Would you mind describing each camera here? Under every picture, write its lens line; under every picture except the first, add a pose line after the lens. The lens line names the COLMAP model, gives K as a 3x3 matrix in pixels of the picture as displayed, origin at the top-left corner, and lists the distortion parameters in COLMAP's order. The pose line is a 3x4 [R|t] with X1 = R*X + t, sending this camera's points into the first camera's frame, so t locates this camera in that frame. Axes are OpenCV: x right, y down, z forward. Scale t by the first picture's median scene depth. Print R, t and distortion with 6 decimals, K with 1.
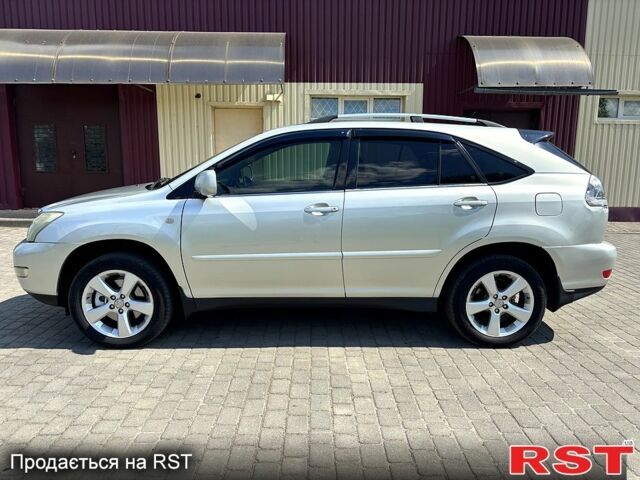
lens RADIAL K [[489.1, 0, 315.4], [0, 489.1, 238.9], [0, 0, 1]] dist [0.041313, -0.038315]
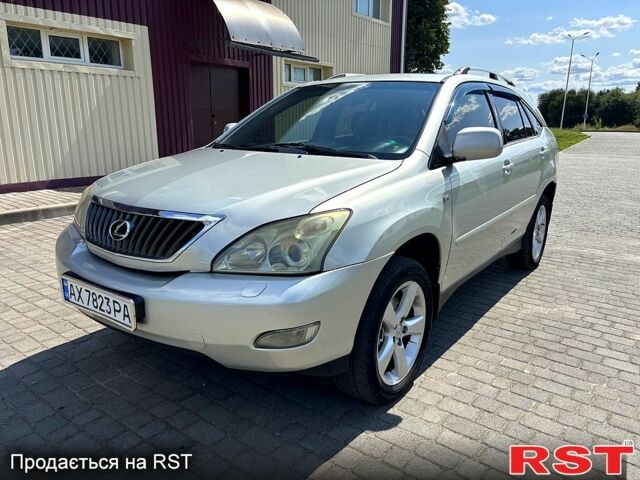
lens RADIAL K [[486.0, 0, 326.9], [0, 486.0, 240.3], [0, 0, 1]] dist [0.082265, -0.102805]
pose [[0.606298, -0.193136, 0.771428, -0.925521], [0.129217, 0.981094, 0.144072, -0.098361], [-0.784670, 0.012331, 0.619792, 0.643436]]
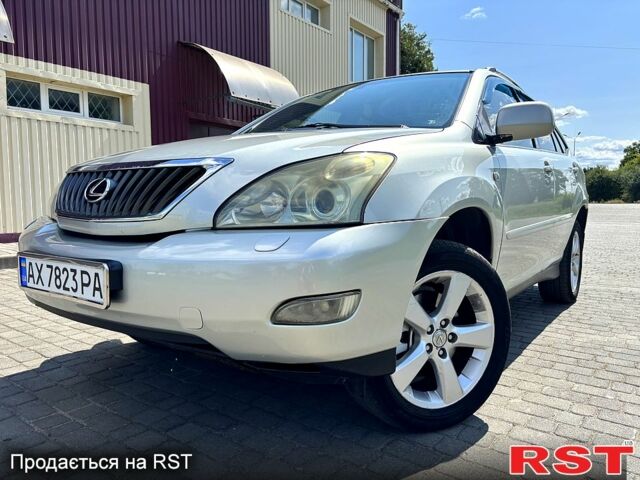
lens RADIAL K [[485.5, 0, 317.5], [0, 485.5, 238.4], [0, 0, 1]] dist [0.088743, -0.100571]
pose [[0.608840, -0.071398, 0.790074, -0.864204], [0.137033, 0.990436, -0.016095, 0.018565], [-0.781368, 0.118065, 0.612801, 0.759026]]
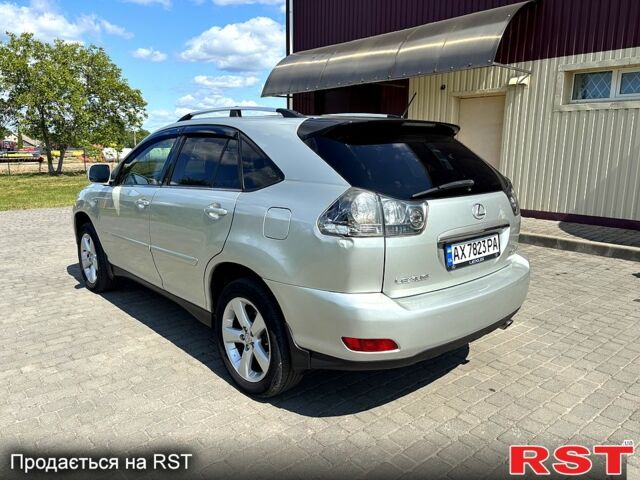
lens RADIAL K [[489.1, 0, 315.4], [0, 489.1, 238.9], [0, 0, 1]] dist [0.041313, -0.038315]
pose [[0.643685, 0.140110, -0.752356, 1.028893], [-0.127853, 0.988969, 0.074788, -0.105680], [0.754535, 0.048051, 0.654498, 0.549389]]
